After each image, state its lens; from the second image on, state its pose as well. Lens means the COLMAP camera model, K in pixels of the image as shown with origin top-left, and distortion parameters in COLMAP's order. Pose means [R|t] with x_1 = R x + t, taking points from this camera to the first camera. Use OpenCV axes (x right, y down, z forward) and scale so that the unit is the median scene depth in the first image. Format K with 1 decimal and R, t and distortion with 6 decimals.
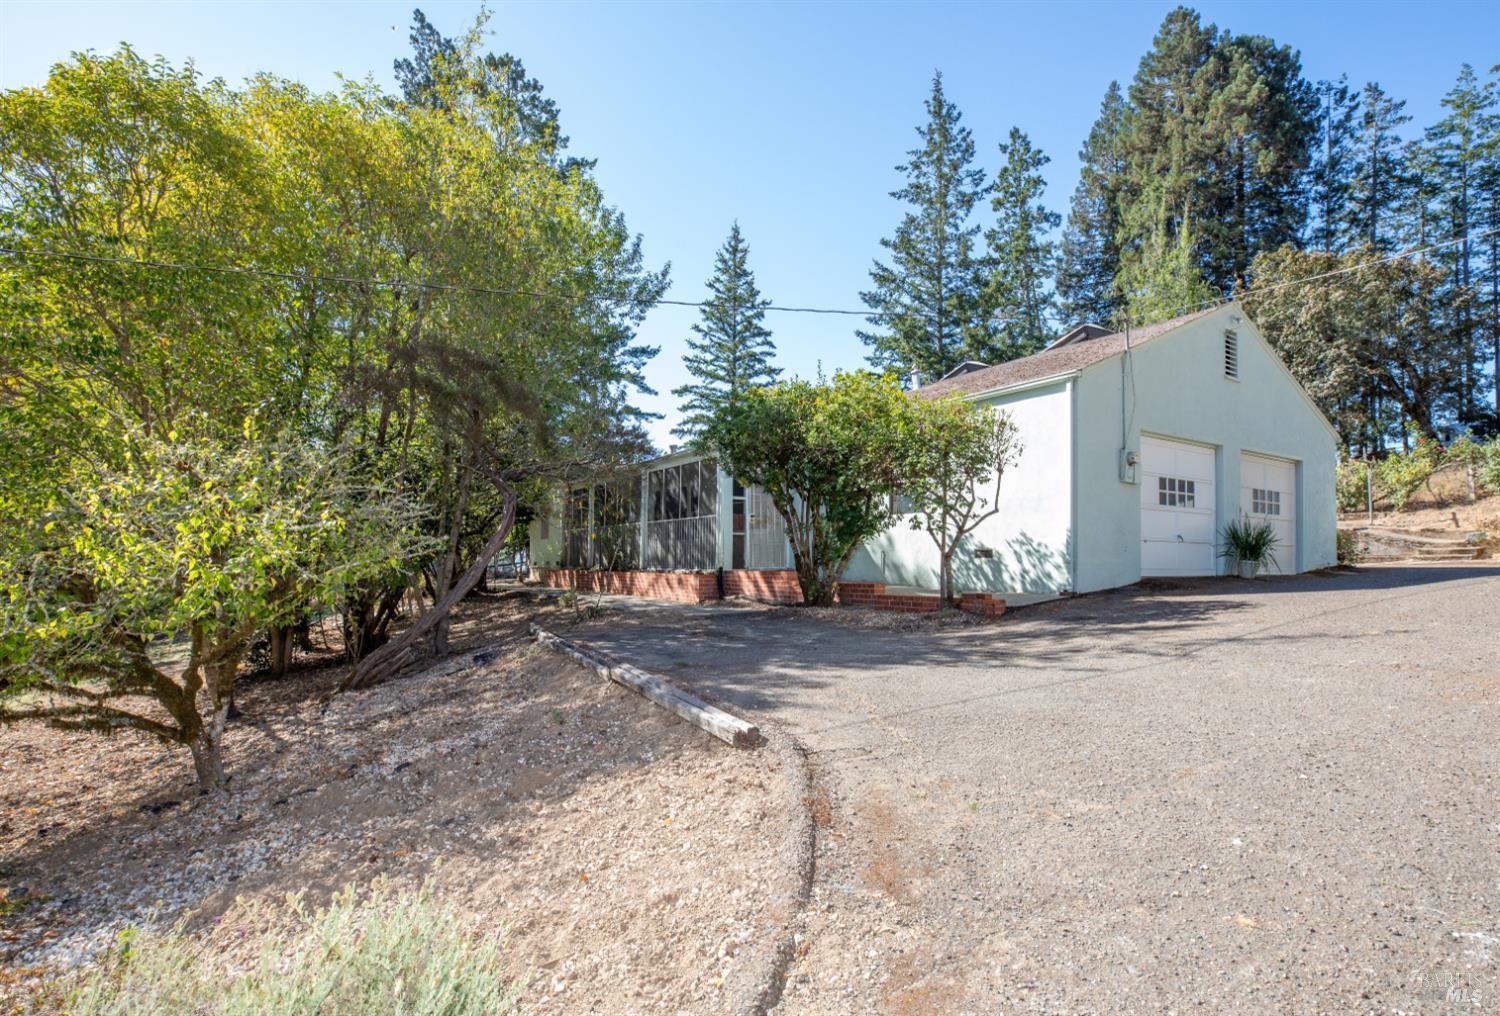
lens RADIAL K [[759.8, 0, 779.5], [0, 759.8, 549.2], [0, 0, 1]] dist [-0.045716, 0.015070]
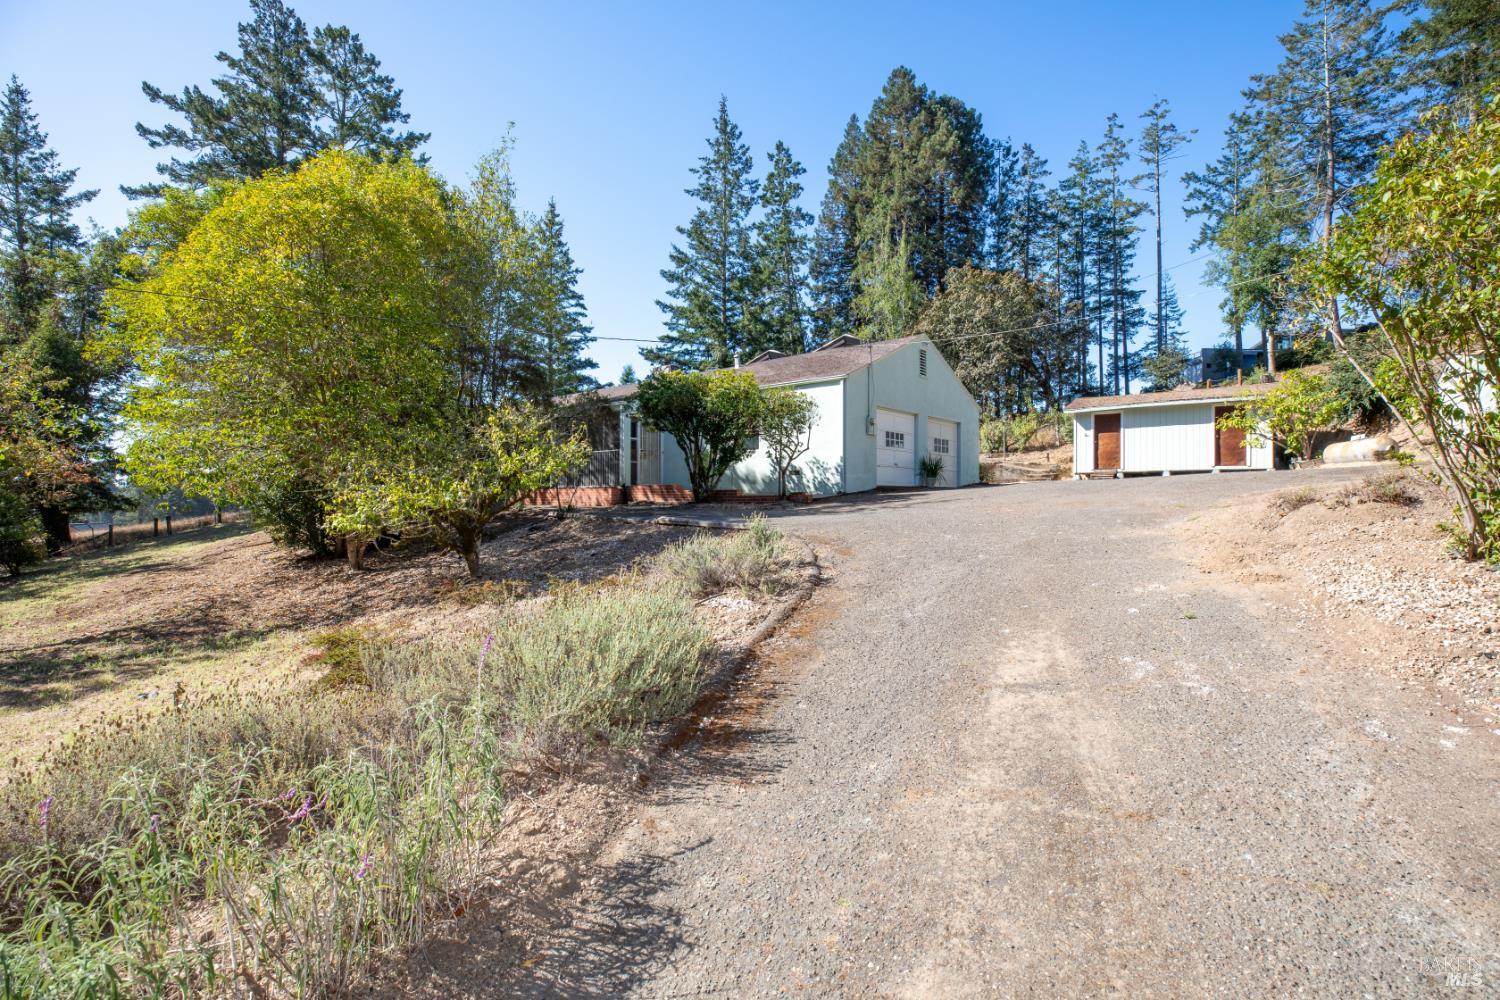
lens RADIAL K [[686.4, 0, 751.8], [0, 686.4, 497.1], [0, 0, 1]] dist [-0.044690, 0.013911]
pose [[0.961493, -0.007028, 0.274740, -0.053229], [0.001449, 0.999789, 0.020504, 0.005784], [-0.274826, -0.019317, 0.961300, -0.102782]]
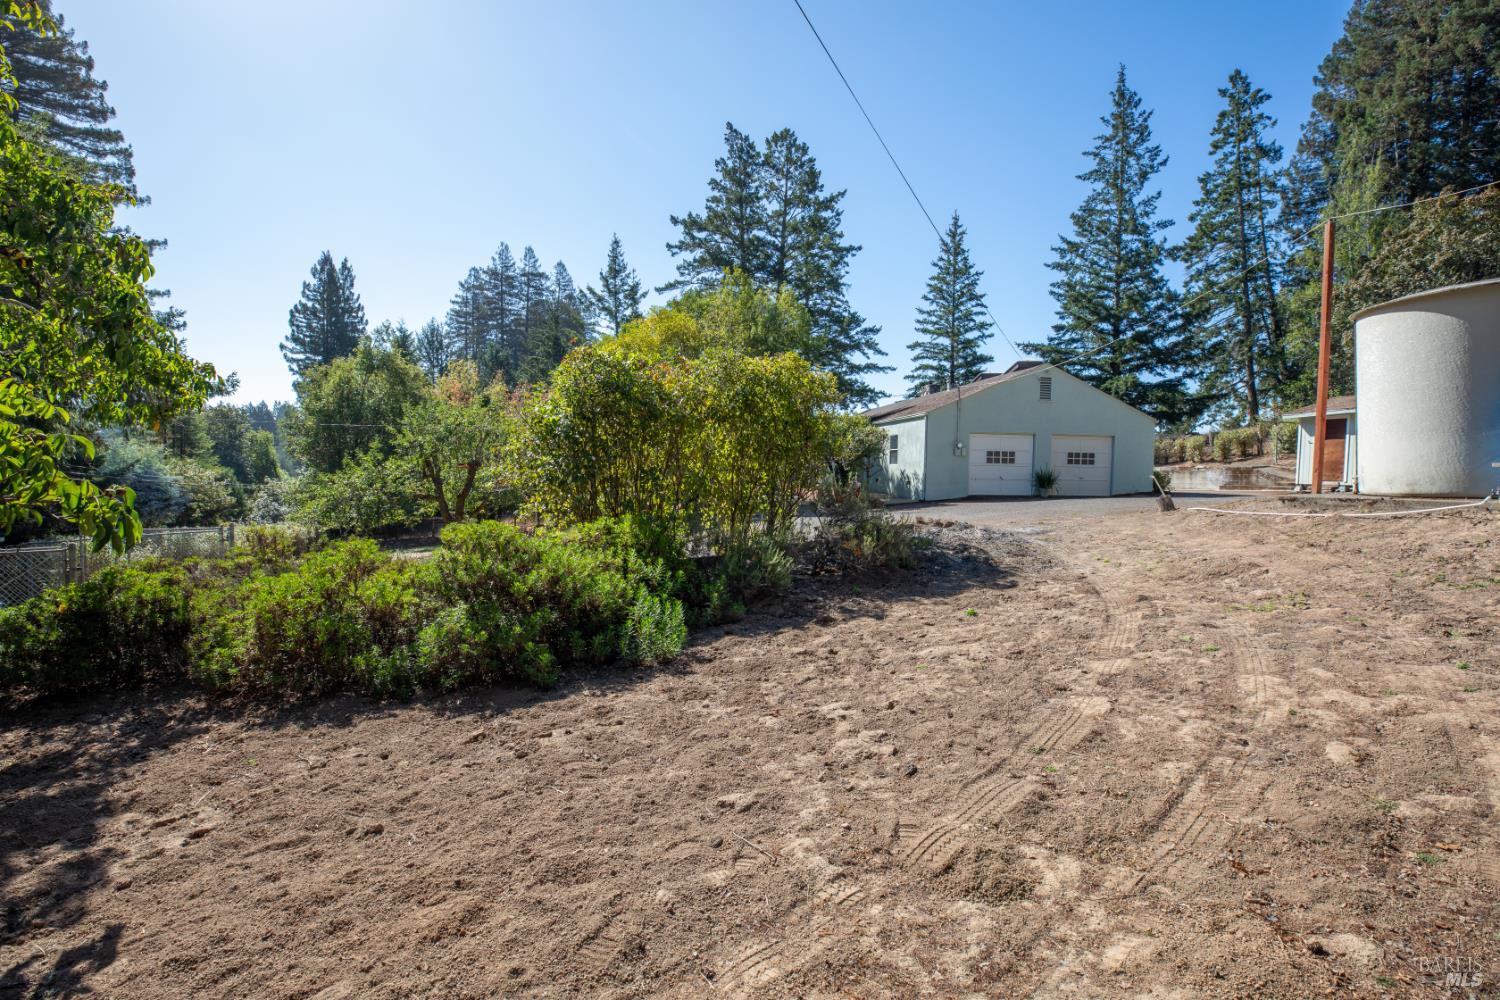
lens RADIAL K [[686.4, 0, 751.8], [0, 686.4, 497.1], [0, 0, 1]] dist [-0.044690, 0.013911]
pose [[0.898427, 0.028062, -0.438226, 0.154395], [-0.000836, 0.998064, 0.062197, -0.016881], [0.439122, -0.055513, 0.896711, -0.232527]]
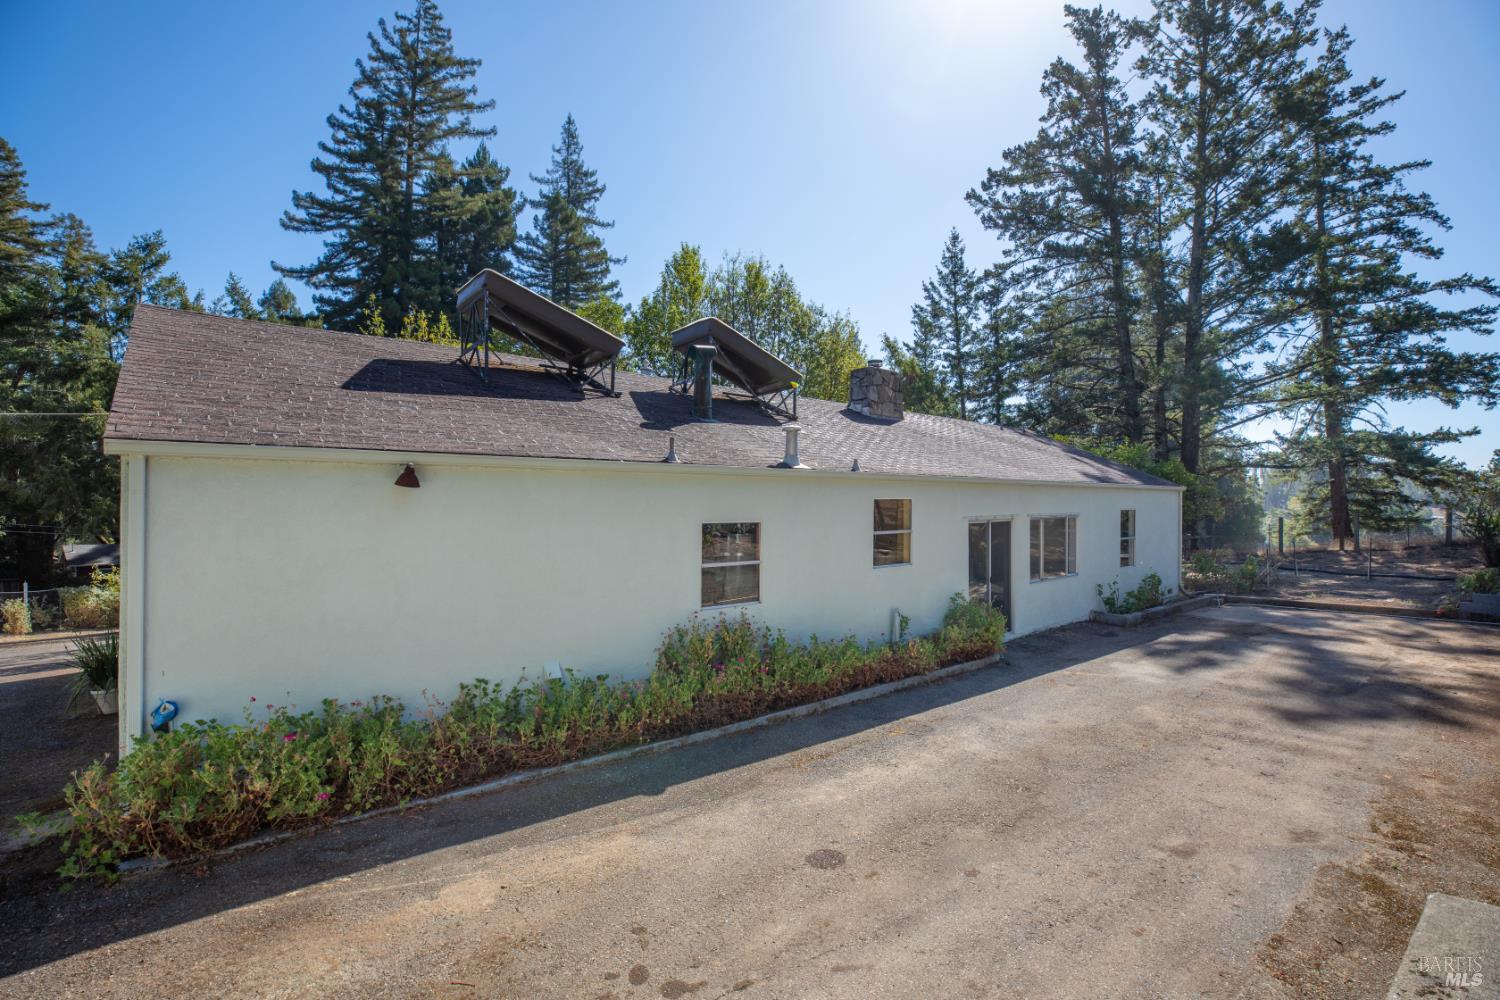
lens RADIAL K [[686.4, 0, 751.8], [0, 686.4, 497.1], [0, 0, 1]] dist [-0.044690, 0.013911]
pose [[0.103925, -0.011060, -0.994524, 0.288695], [0.010525, 0.999894, -0.010019, -0.024194], [0.994529, -0.009426, 0.104030, 0.333291]]
